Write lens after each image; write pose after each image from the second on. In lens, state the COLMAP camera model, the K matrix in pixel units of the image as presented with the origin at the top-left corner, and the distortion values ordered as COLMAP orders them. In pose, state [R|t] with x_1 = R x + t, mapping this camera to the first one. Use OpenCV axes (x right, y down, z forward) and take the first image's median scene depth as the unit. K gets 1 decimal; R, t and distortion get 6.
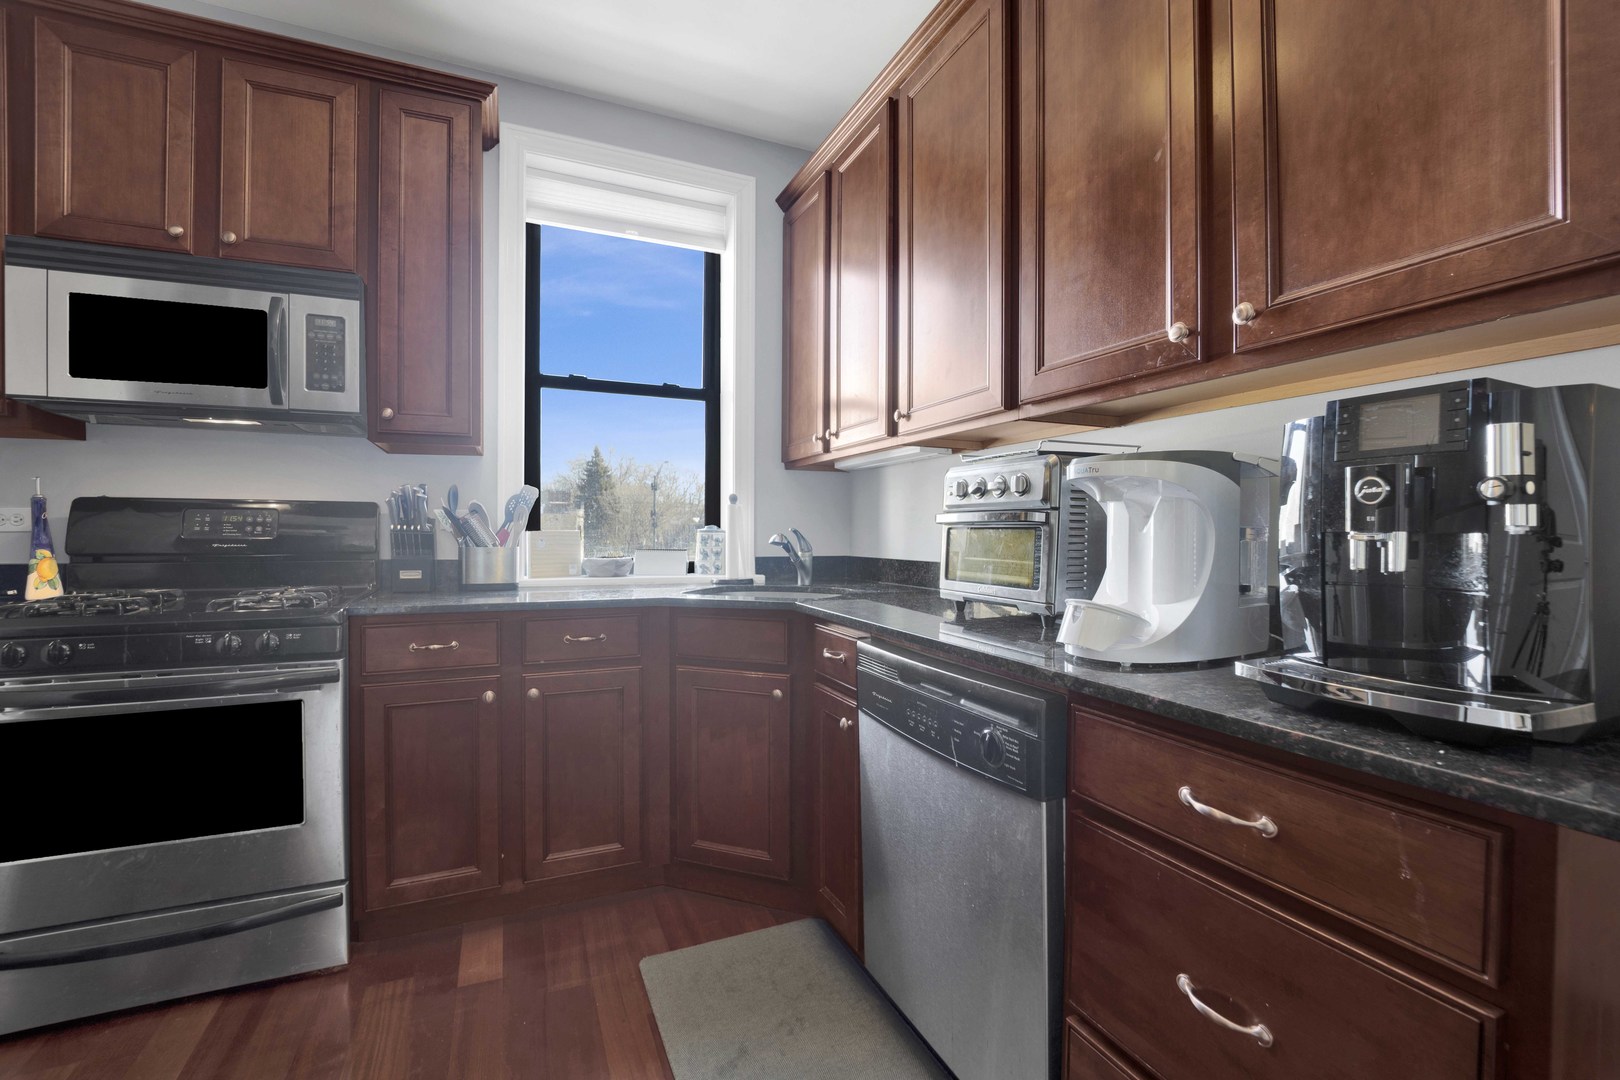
lens RADIAL K [[690.0, 0, 808.5], [0, 690.0, 536.4], [0, 0, 1]] dist [-0.021910, 0.000025]
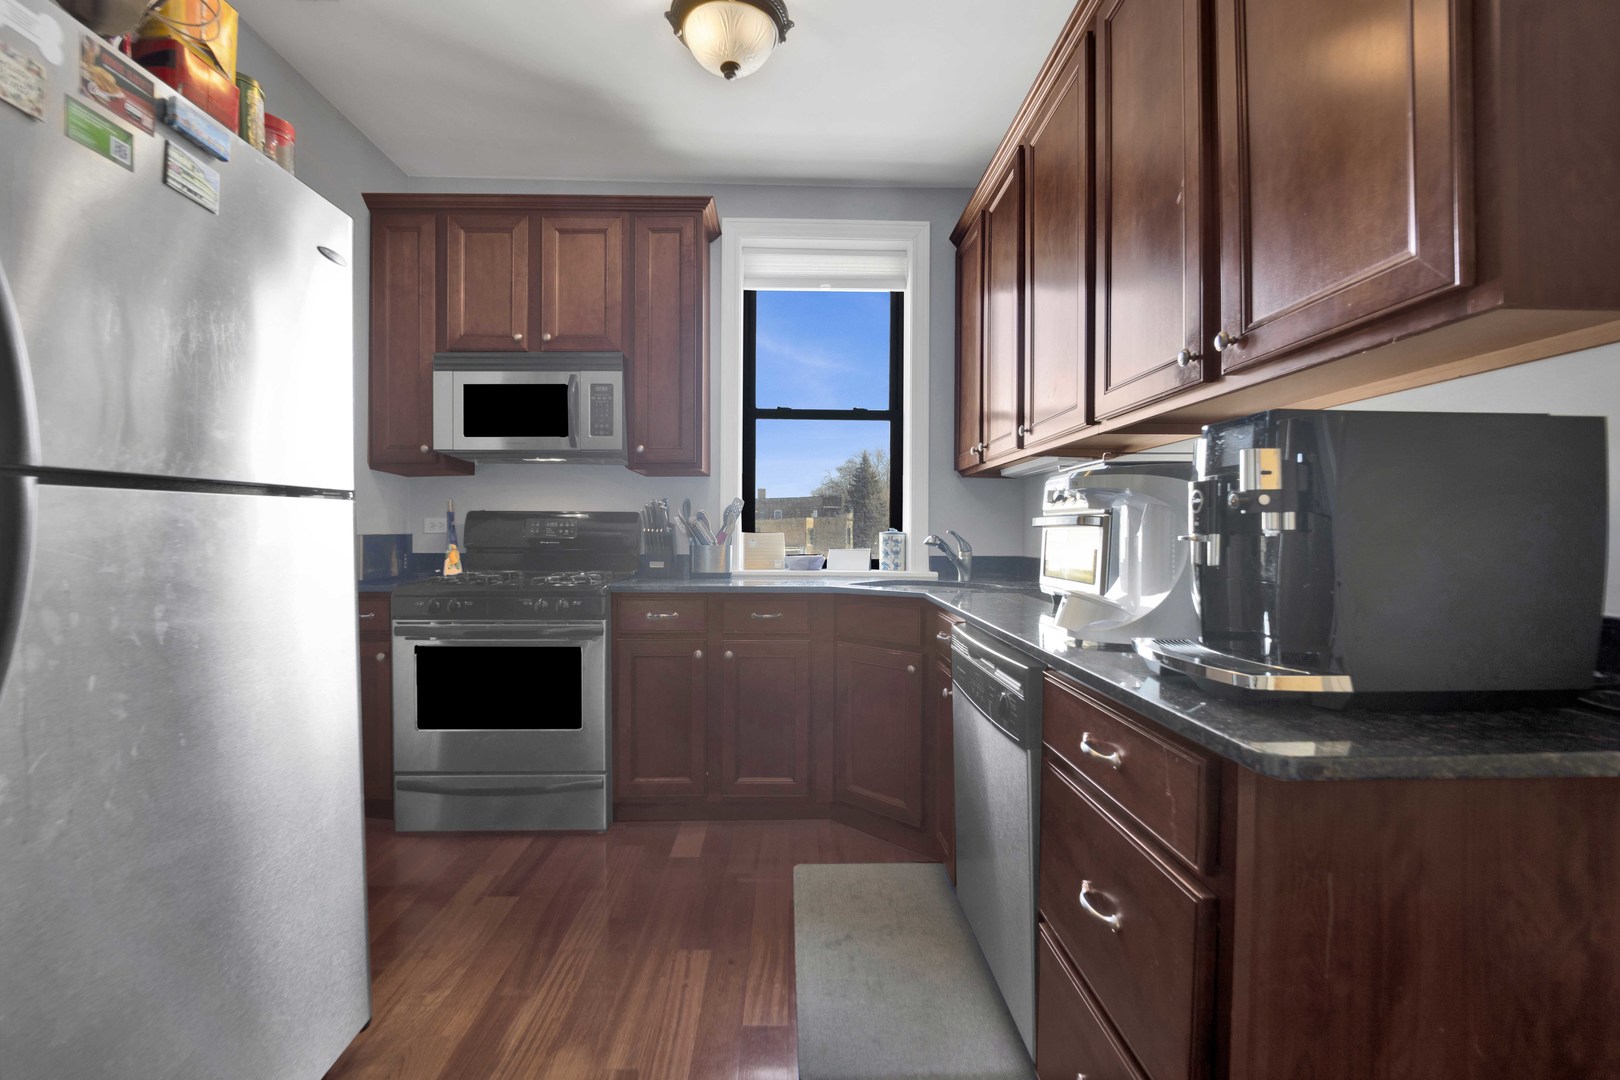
lens RADIAL K [[690.0, 0, 819.0], [0, 690.0, 537.2], [0, 0, 1]] dist [-0.021910, 0.000025]
pose [[0.926938, 0.003135, -0.375201, 0.263678], [-0.003880, 0.999992, -0.001229, 0.001460], [0.375194, 0.002595, 0.926942, -0.176480]]
